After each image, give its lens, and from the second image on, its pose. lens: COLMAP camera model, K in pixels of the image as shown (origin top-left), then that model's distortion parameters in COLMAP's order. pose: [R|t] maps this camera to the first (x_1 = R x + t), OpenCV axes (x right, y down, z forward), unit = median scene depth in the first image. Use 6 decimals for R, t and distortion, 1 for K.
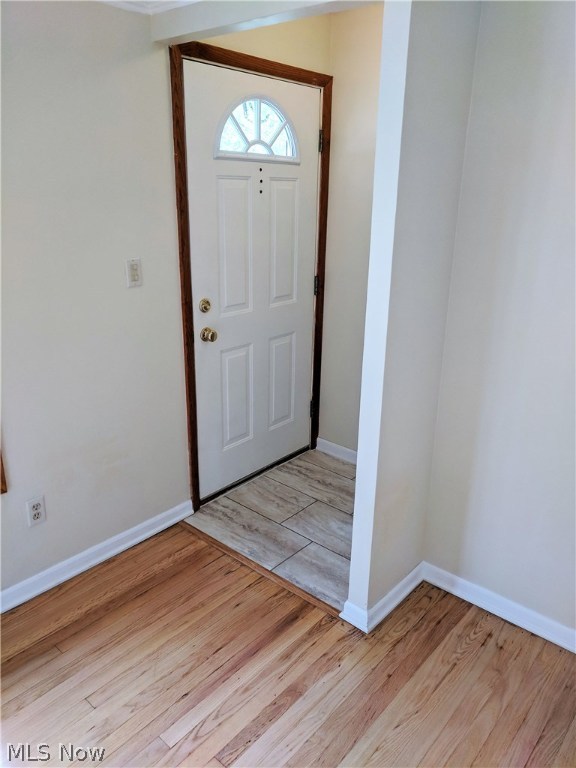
lens RADIAL K [[577.9, 0, 289.0], [0, 577.9, 384.4], [0, 0, 1]] dist [0.023238, -0.008695]
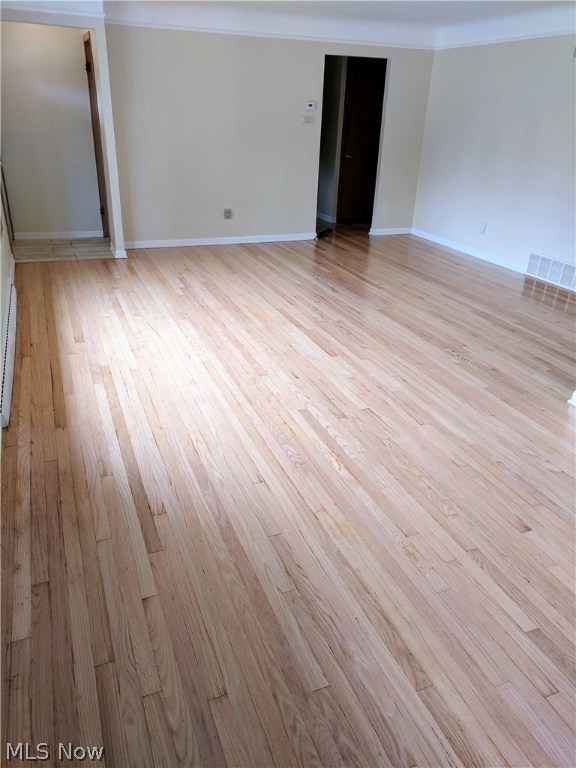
lens RADIAL K [[577.9, 0, 284.7], [0, 577.9, 384.7], [0, 0, 1]] dist [0.023238, -0.008695]
pose [[0.463903, -0.391680, 0.794595, -2.396107], [0.264399, 0.917284, 0.297796, 0.424338], [-0.845510, 0.071942, 0.529091, -1.320581]]
